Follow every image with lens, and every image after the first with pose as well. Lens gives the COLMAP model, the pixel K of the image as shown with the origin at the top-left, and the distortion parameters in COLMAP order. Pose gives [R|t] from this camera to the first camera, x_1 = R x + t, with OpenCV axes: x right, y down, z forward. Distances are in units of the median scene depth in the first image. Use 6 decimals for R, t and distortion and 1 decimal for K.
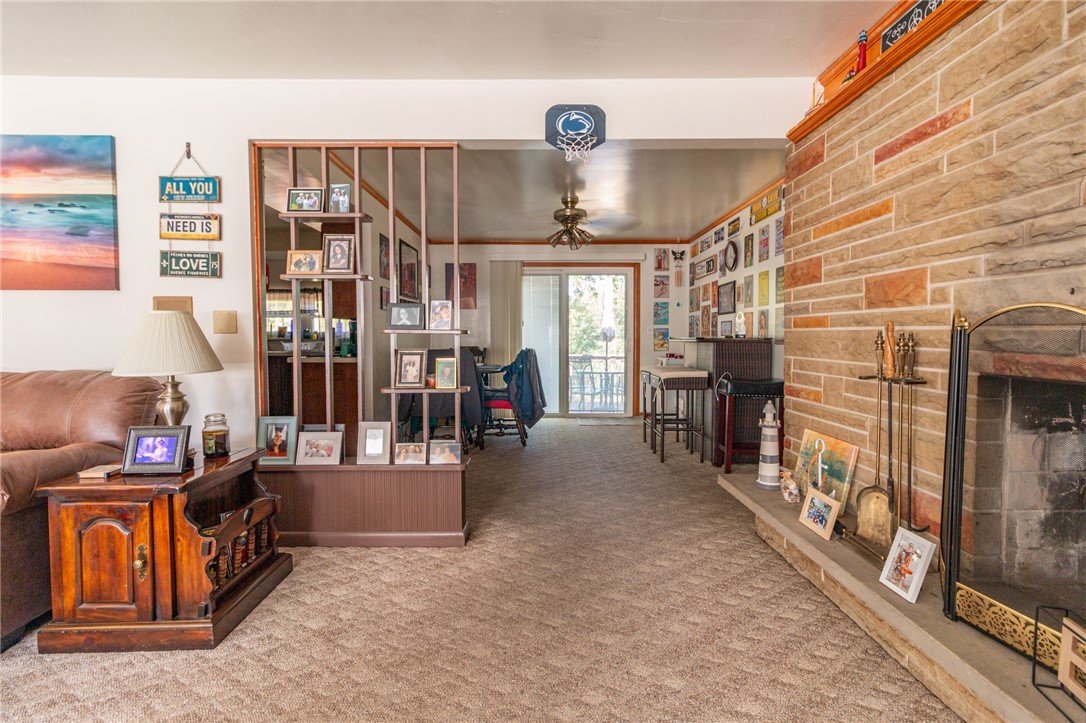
lens RADIAL K [[499.5, 0, 543.9], [0, 499.5, 356.3], [0, 0, 1]] dist [0.003774, 0.001617]
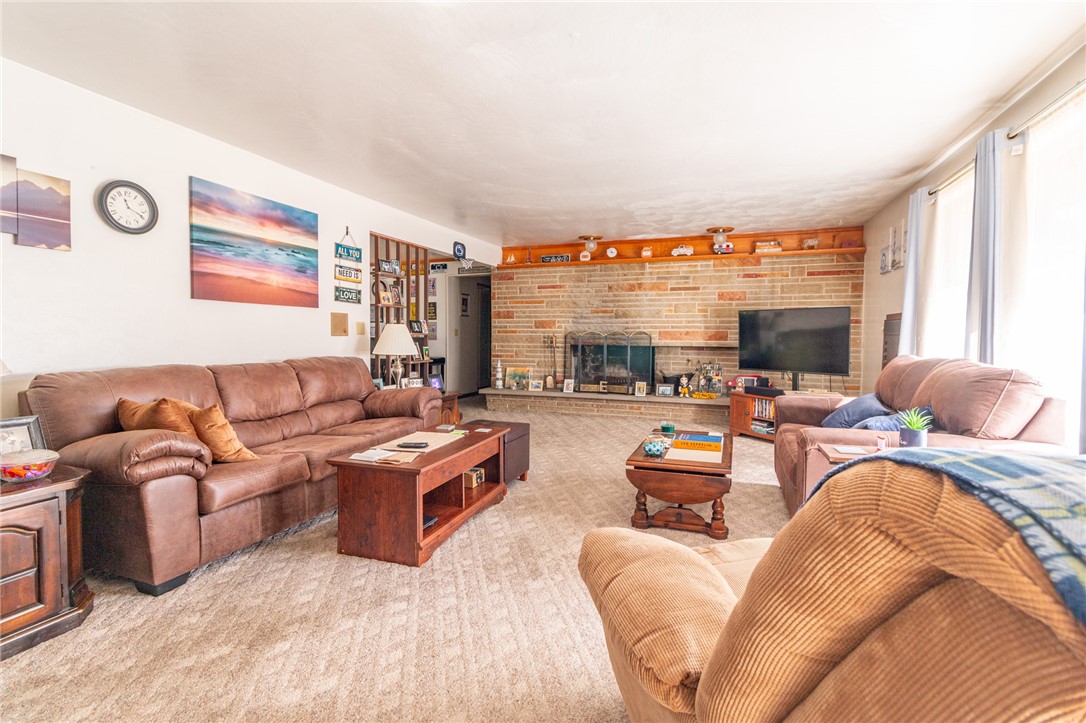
lens RADIAL K [[499.5, 0, 535.9], [0, 499.5, 359.9], [0, 0, 1]] dist [0.003774, 0.001617]
pose [[0.376003, -0.043307, 0.925606, -2.112677], [0.038163, 0.998783, 0.031228, 0.012693], [-0.925832, 0.023582, 0.377198, -0.264611]]
